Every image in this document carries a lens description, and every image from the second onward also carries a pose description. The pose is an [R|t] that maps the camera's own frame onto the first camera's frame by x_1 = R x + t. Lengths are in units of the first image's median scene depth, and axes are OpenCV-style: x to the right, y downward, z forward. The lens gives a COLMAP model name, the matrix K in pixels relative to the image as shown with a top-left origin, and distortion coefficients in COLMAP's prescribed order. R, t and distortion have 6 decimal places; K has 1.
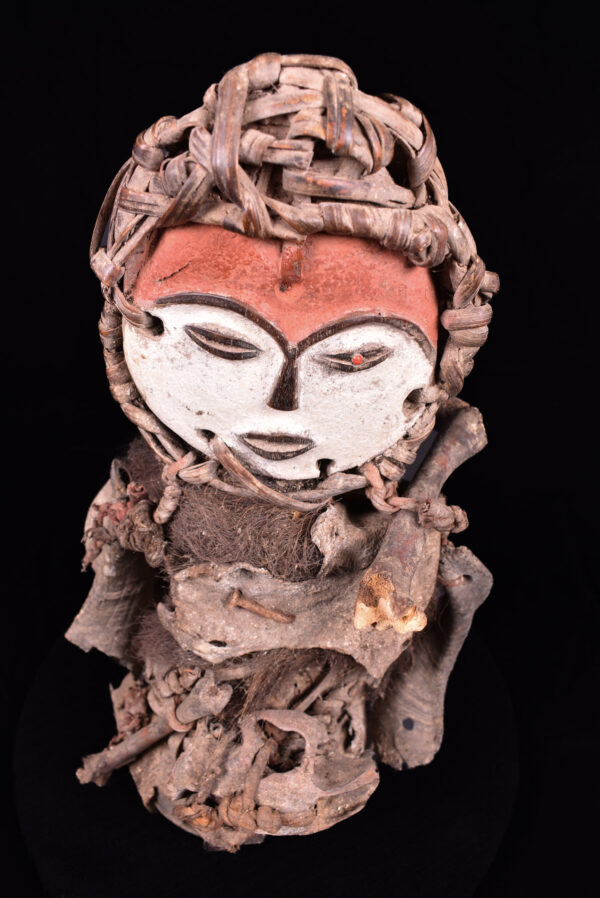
lens RADIAL K [[767.9, 0, 295.9], [0, 767.9, 447.1], [0, 0, 1]] dist [-0.106619, -0.004803]
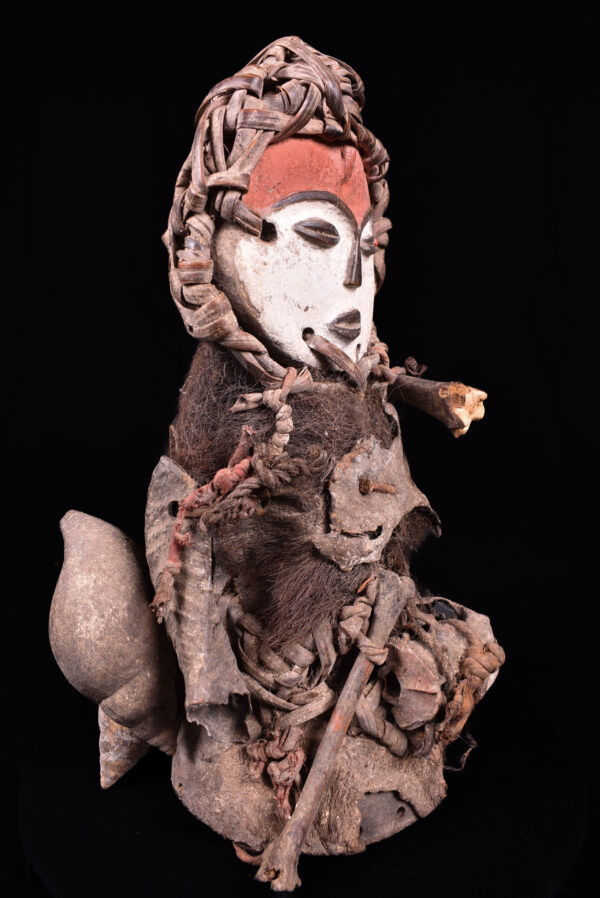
lens RADIAL K [[767.9, 0, 299.3], [0, 767.9, 447.4], [0, 0, 1]] dist [-0.106619, -0.004803]
pose [[0.482192, -0.218510, 0.848378, -1.154141], [0.570102, 0.813558, -0.114487, 0.251243], [-0.665188, 0.538866, 0.516864, 0.523222]]
